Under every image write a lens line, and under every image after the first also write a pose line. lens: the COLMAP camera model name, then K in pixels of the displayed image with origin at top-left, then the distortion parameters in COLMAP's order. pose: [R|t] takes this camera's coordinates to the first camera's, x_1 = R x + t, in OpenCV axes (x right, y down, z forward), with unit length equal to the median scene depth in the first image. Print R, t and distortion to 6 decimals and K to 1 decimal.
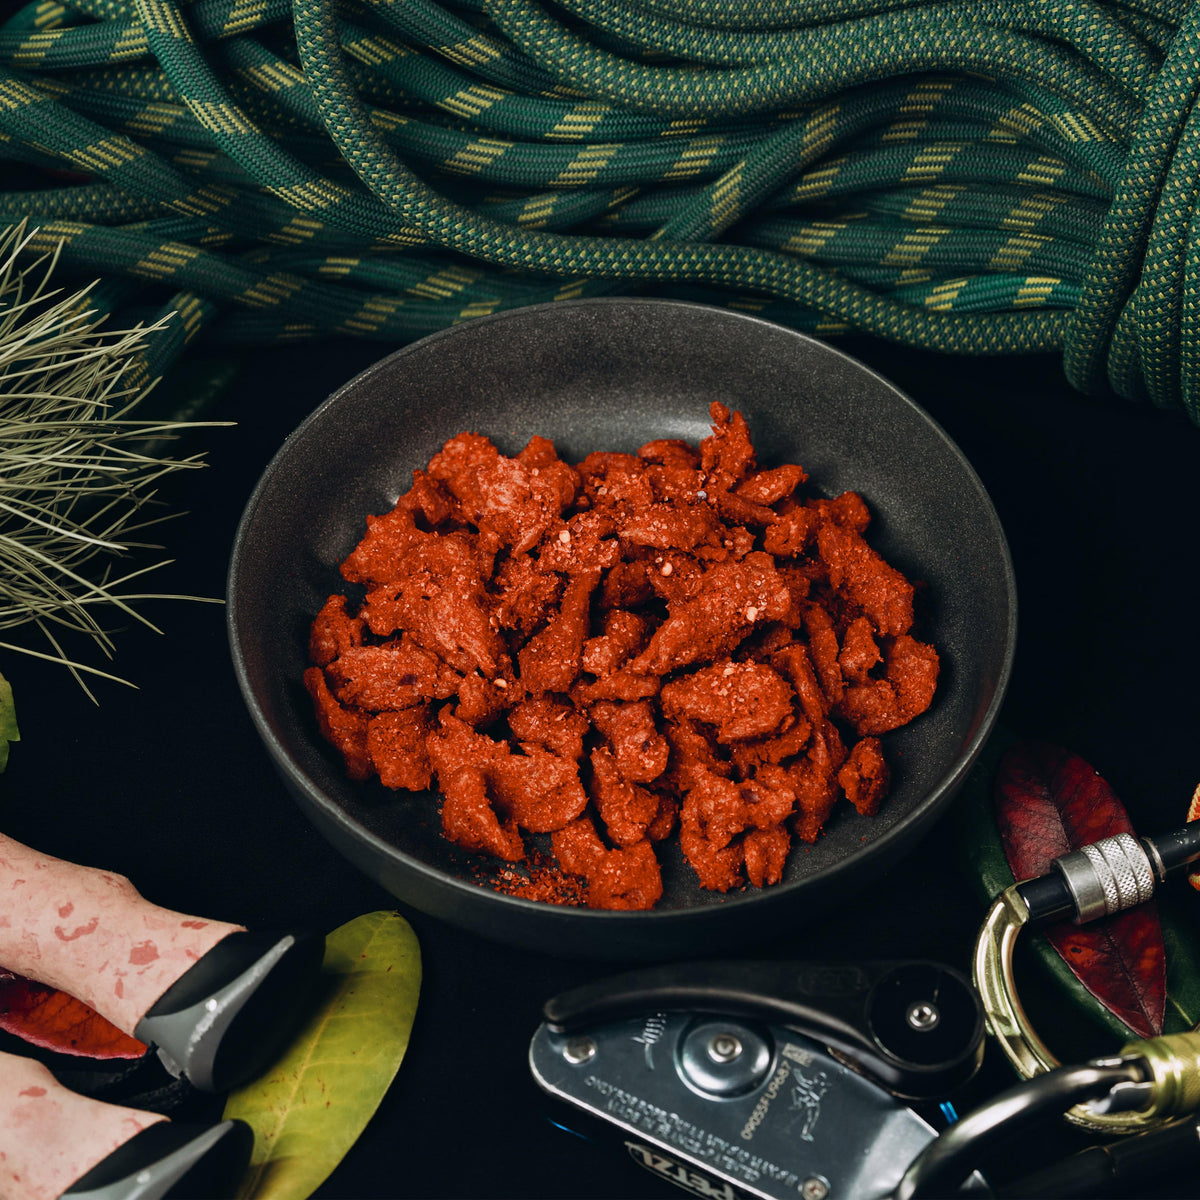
lens RADIAL K [[1513.2, 0, 613.6], [0, 1513.2, 596.0], [0, 0, 1]] dist [-0.001063, 0.064378]
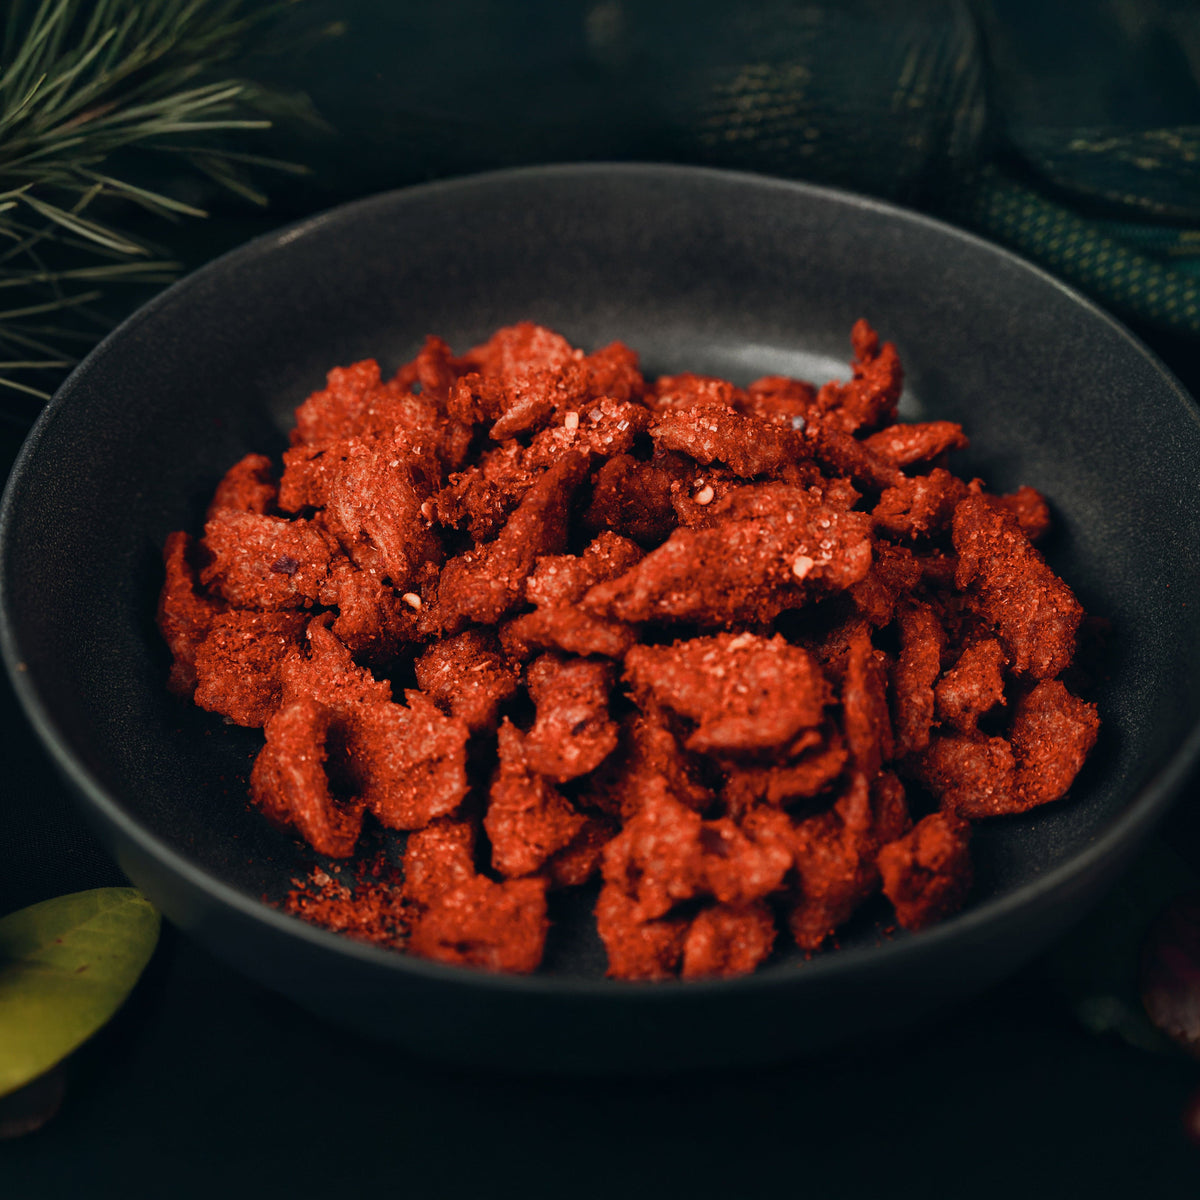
lens RADIAL K [[1513.2, 0, 613.6], [0, 1513.2, 596.0], [0, 0, 1]] dist [-0.001063, 0.064378]
pose [[0.961206, 0.217852, -0.169185, 0.122875], [-0.232971, 0.969578, -0.075120, 0.086686], [0.147673, 0.111621, 0.982717, 0.374691]]
